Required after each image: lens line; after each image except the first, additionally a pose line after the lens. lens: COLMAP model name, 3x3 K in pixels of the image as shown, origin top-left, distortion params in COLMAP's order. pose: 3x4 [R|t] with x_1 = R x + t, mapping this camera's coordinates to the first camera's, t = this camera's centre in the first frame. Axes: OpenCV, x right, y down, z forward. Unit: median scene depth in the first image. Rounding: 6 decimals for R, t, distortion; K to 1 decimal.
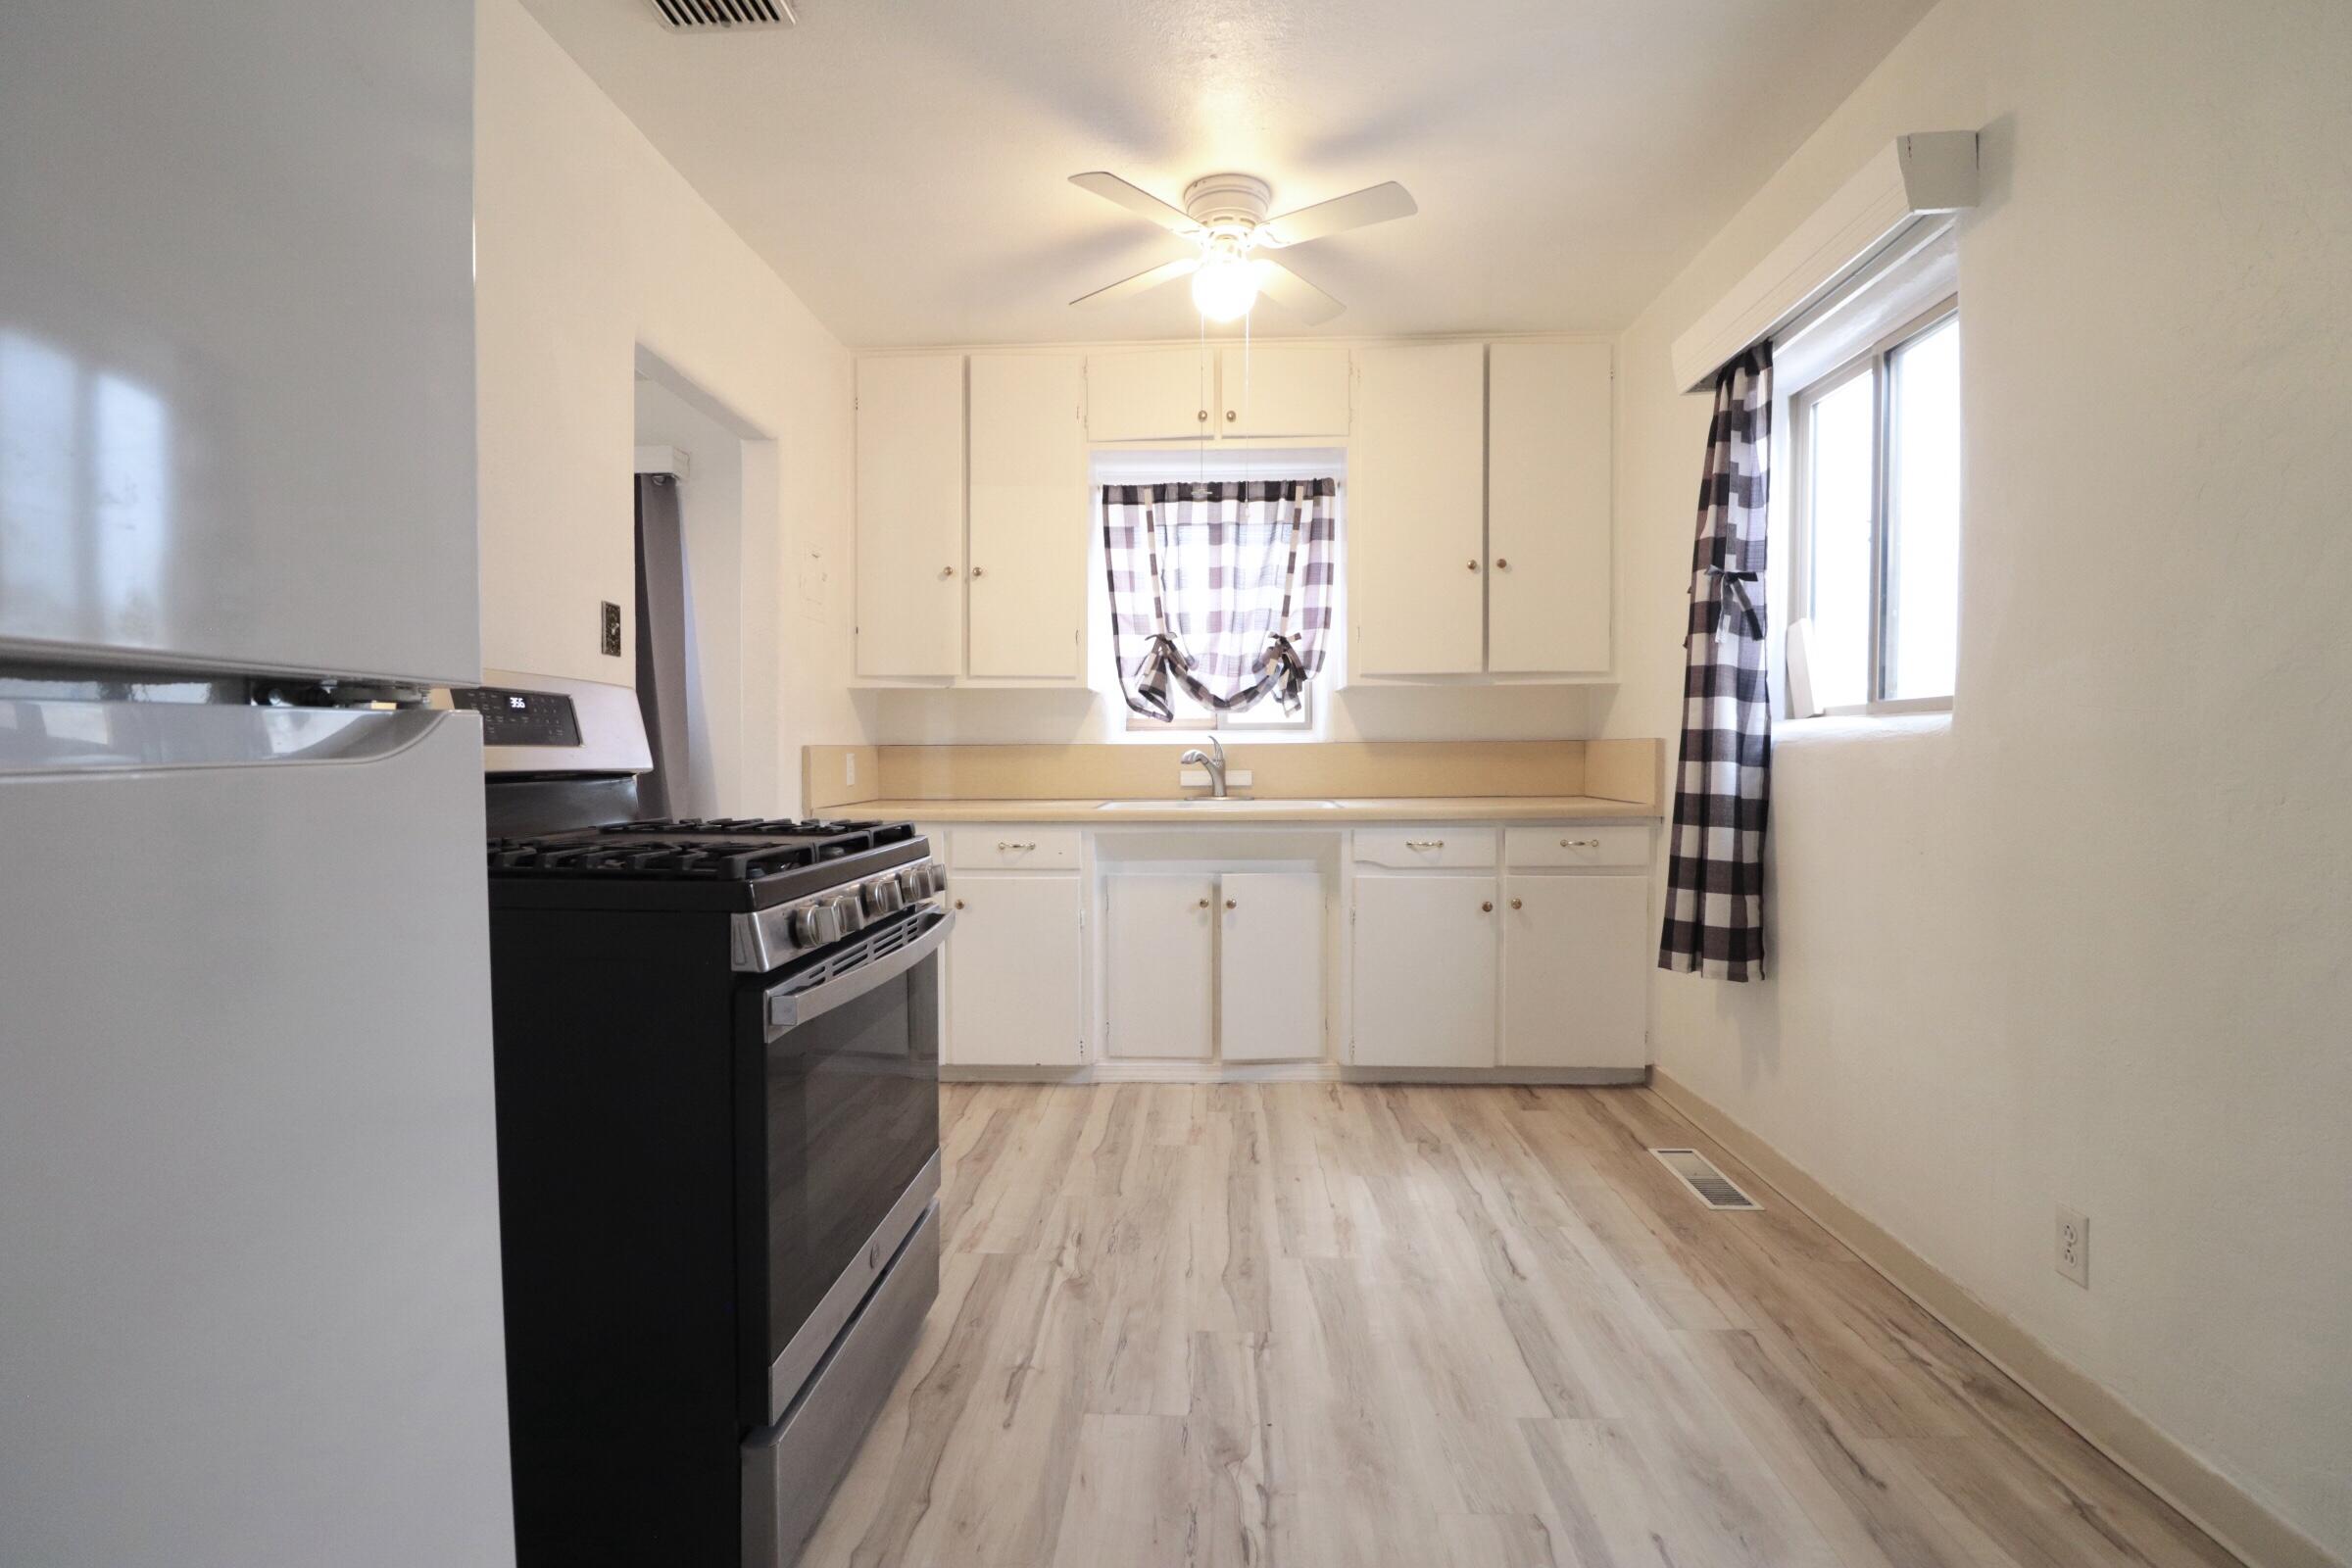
lens RADIAL K [[1086.5, 0, 1184.1], [0, 1086.5, 776.6], [0, 0, 1]] dist [-0.005386, -0.009889]
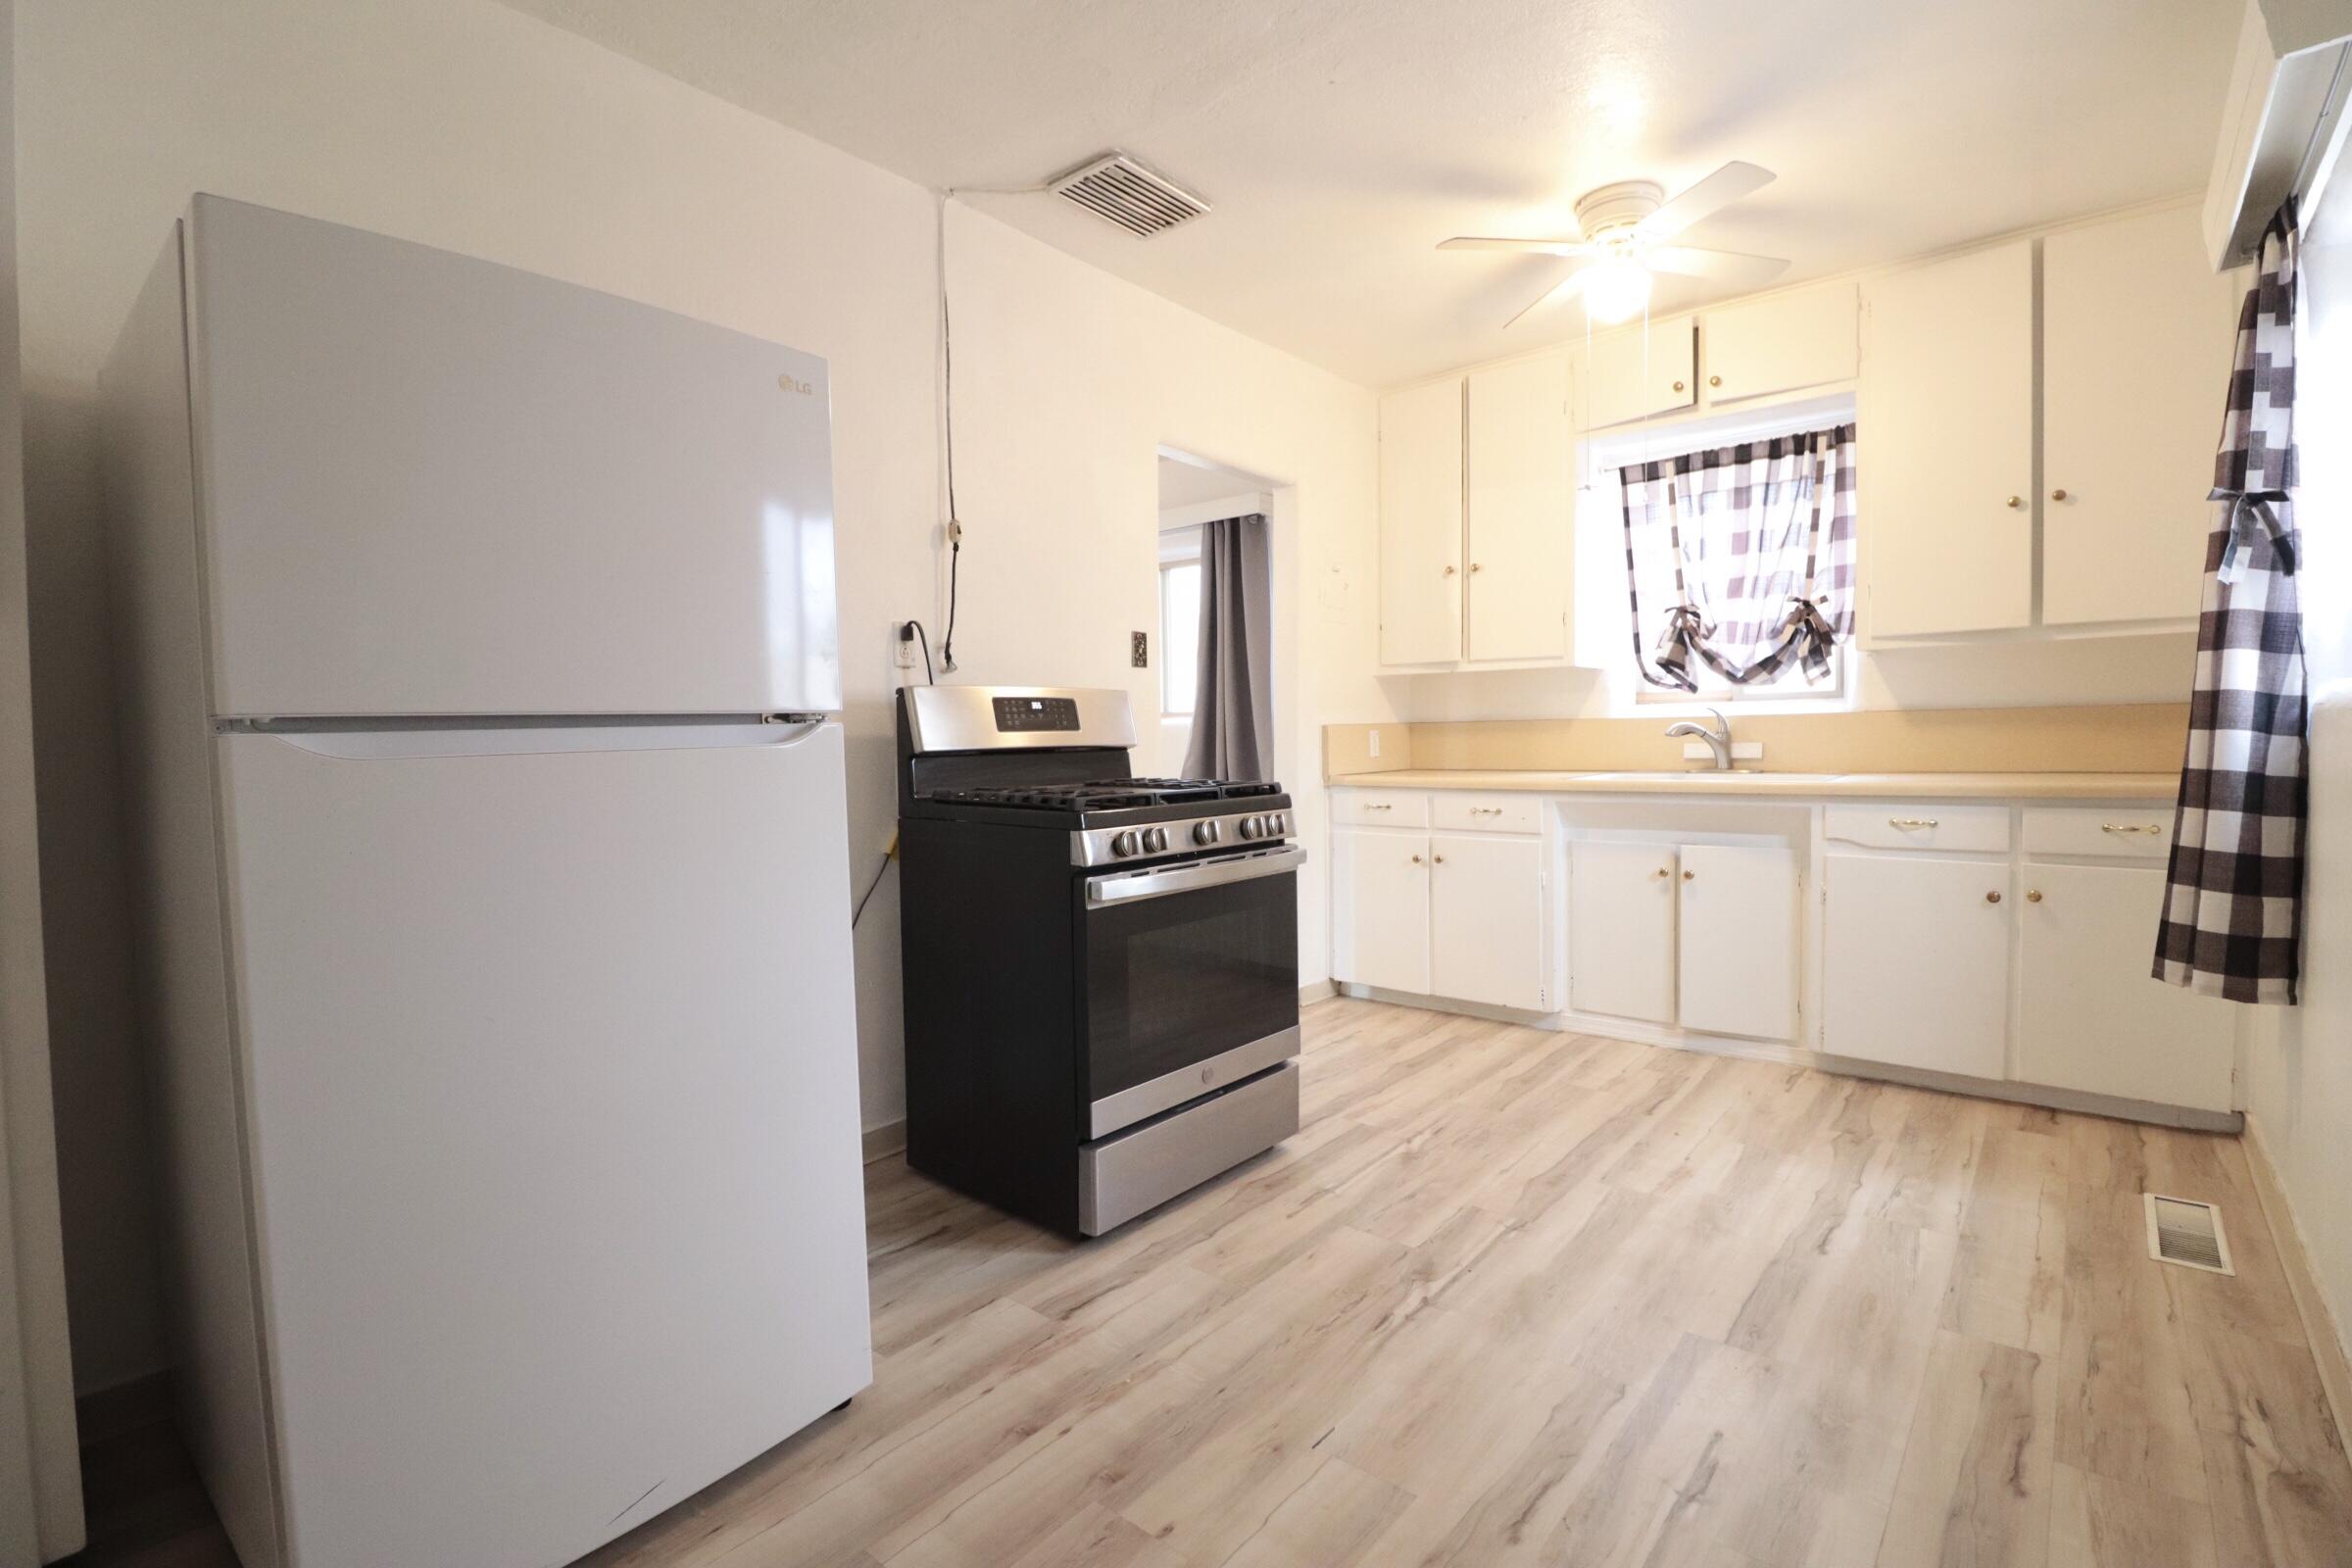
lens RADIAL K [[1086.5, 0, 1183.3], [0, 1086.5, 778.4], [0, 0, 1]] dist [-0.005386, -0.009889]
pose [[0.789347, 0.014123, -0.613785, 0.366203], [0.002239, 0.999663, 0.025881, 0.000110], [0.613944, -0.021803, 0.789049, -0.109409]]
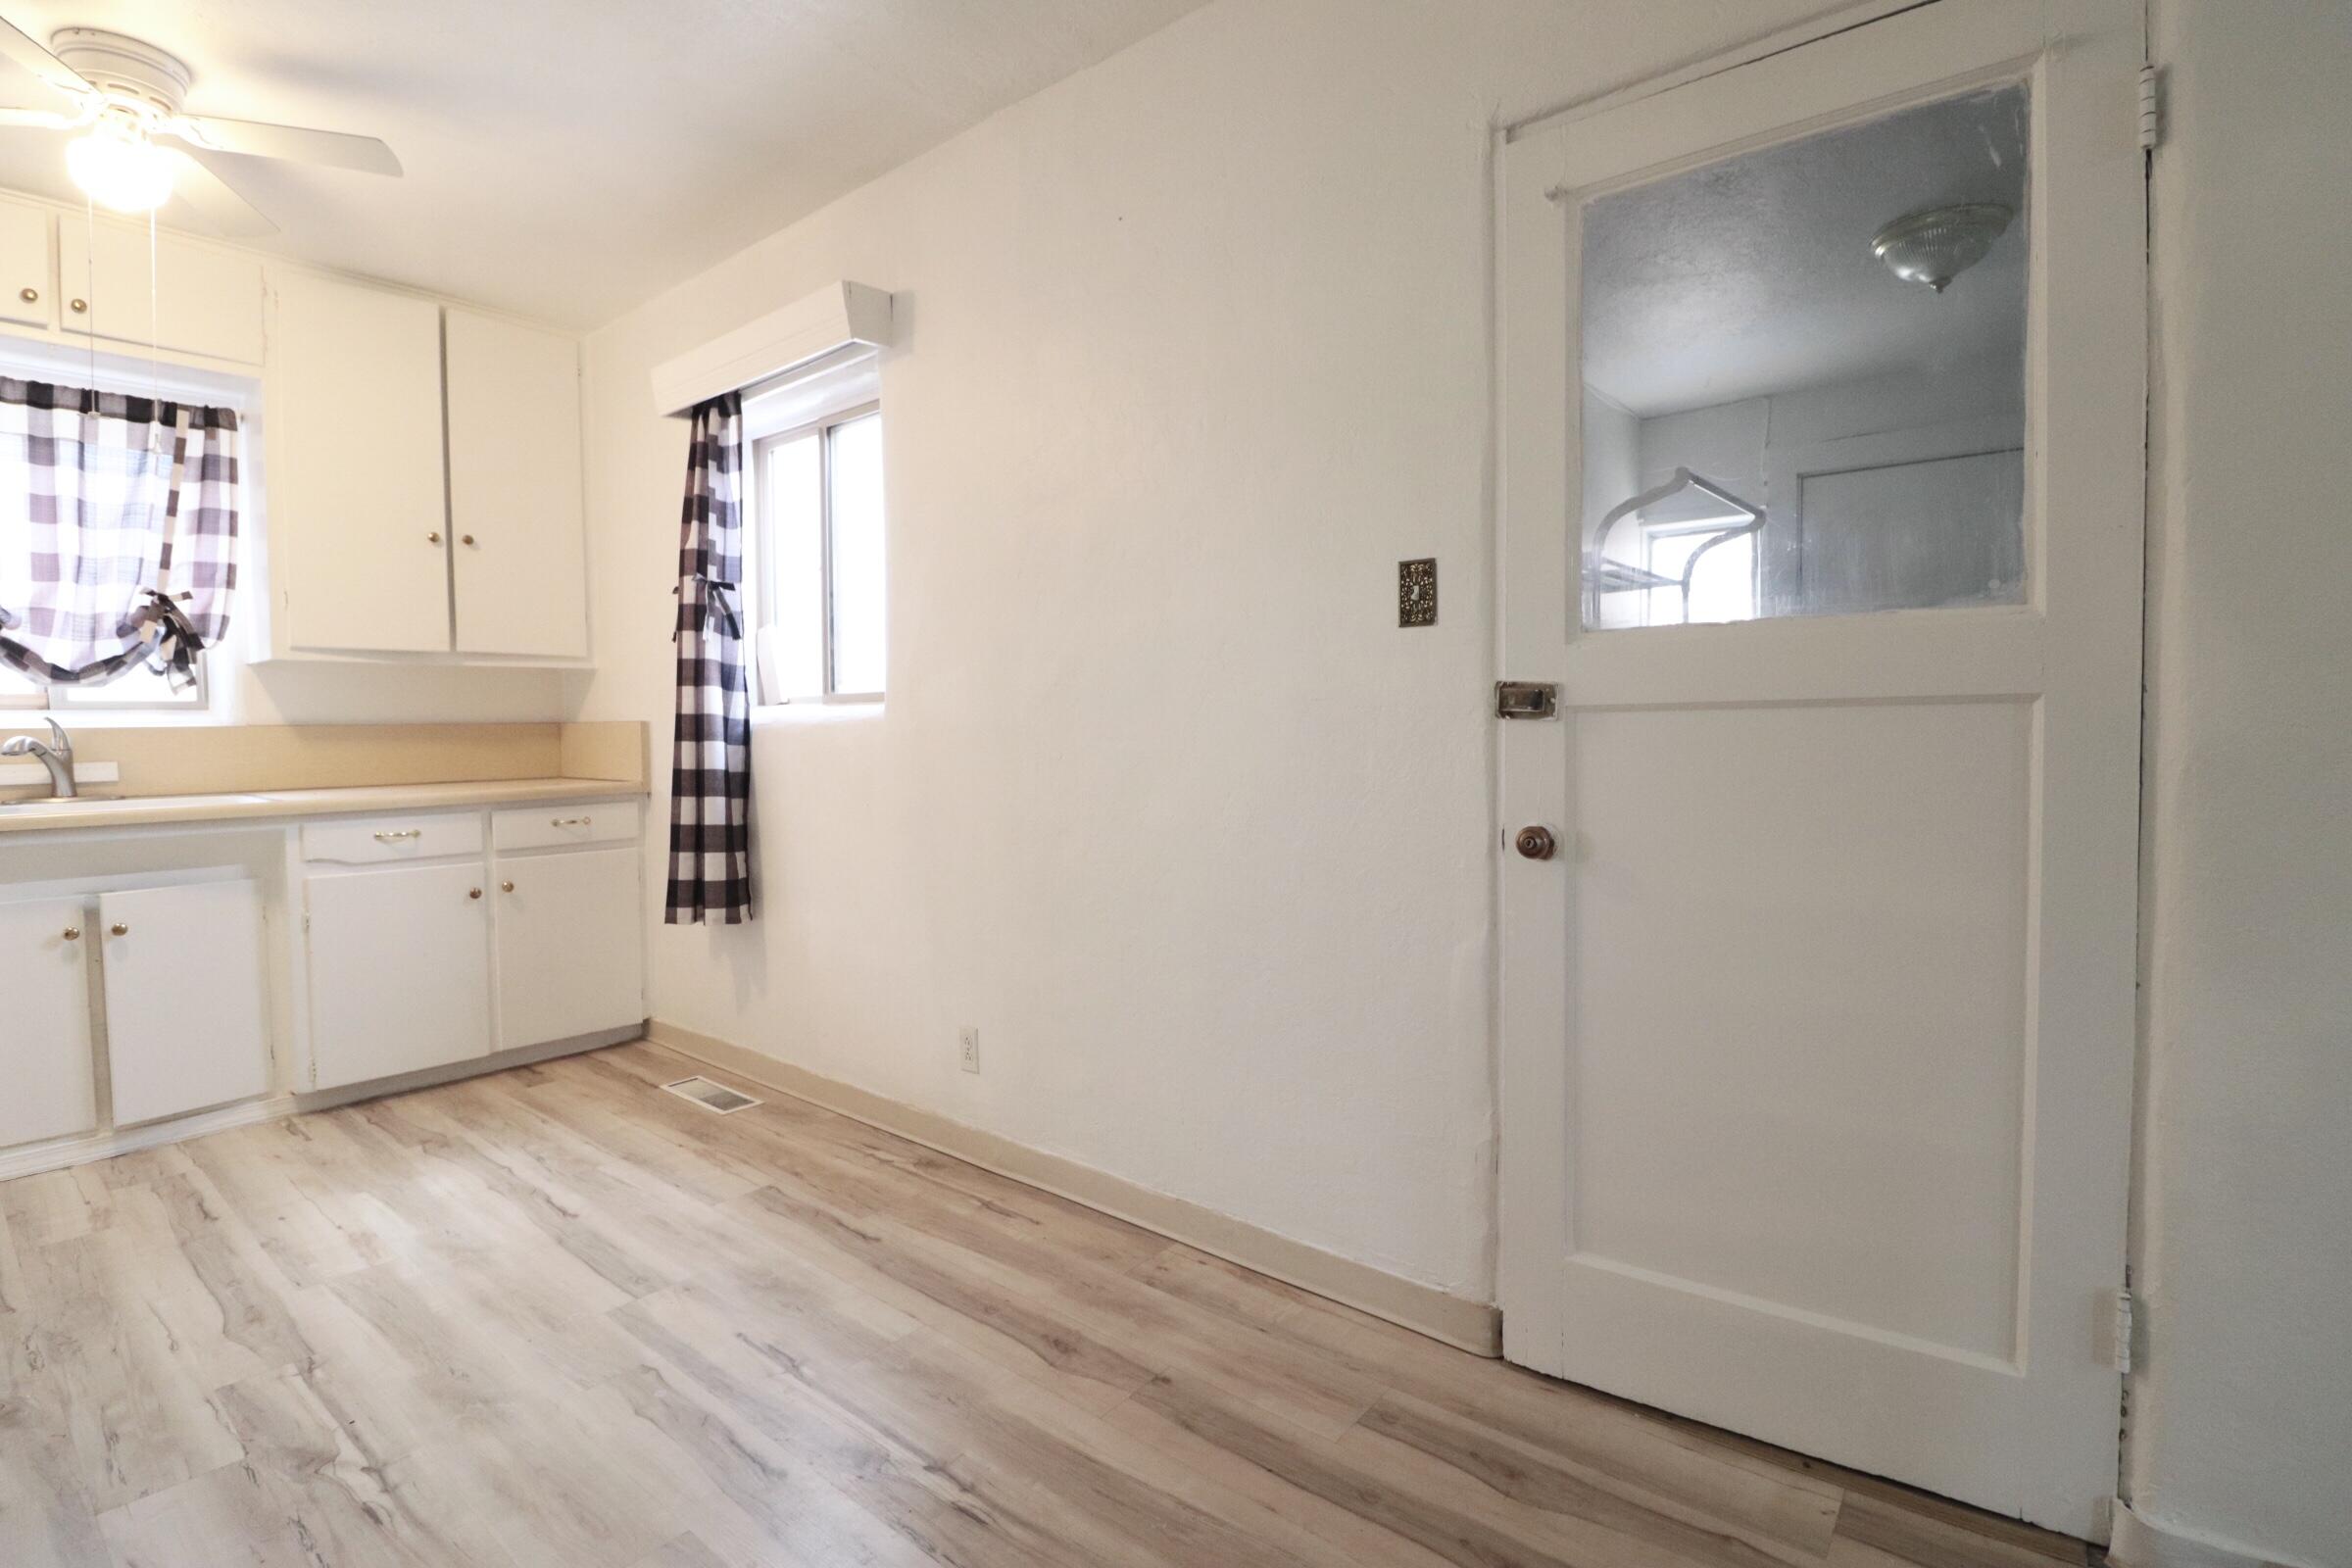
lens RADIAL K [[1086.5, 0, 1187.0], [0, 1086.5, 776.9], [0, 0, 1]] dist [-0.005386, -0.009889]
pose [[0.596858, -0.039418, 0.801378, -0.142438], [0.025597, 0.999220, 0.030084, 0.002557], [-0.801939, 0.002557, 0.597401, -0.120010]]
